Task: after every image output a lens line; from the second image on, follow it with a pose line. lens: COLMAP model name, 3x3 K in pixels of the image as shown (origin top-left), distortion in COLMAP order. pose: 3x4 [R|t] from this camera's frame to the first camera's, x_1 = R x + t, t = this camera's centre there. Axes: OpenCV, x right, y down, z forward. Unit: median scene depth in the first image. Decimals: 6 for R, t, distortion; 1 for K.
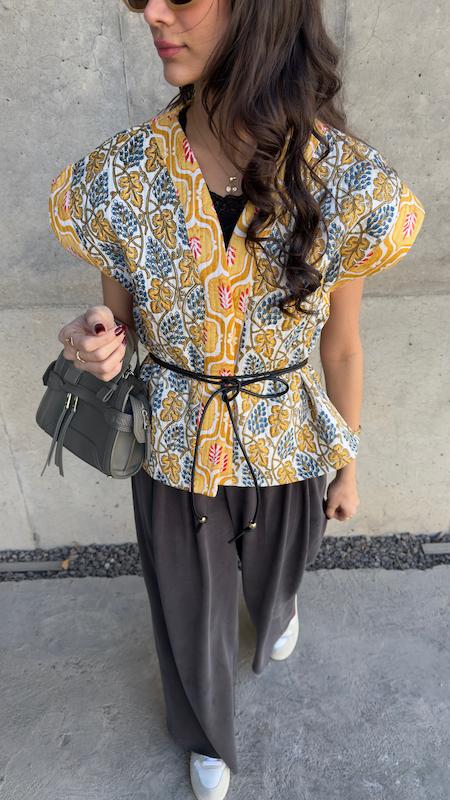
lens RADIAL K [[557.2, 0, 221.3], [0, 557.2, 400.8], [0, 0, 1]] dist [0.027204, -0.042509]
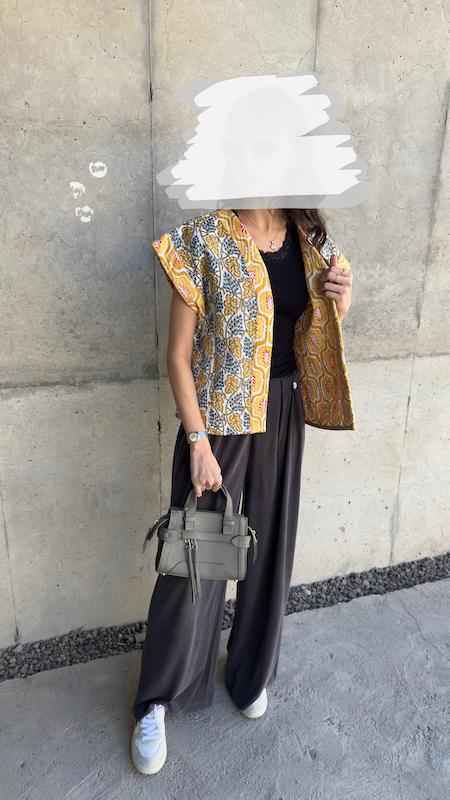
lens RADIAL K [[556.9, 0, 227.2], [0, 556.9, 400.8], [0, 0, 1]] dist [0.074589, -0.116300]
pose [[0.945883, -0.052872, 0.320173, -0.645236], [0.123873, 0.970754, -0.205651, 0.134457], [-0.299936, 0.234182, 0.924769, -0.088893]]
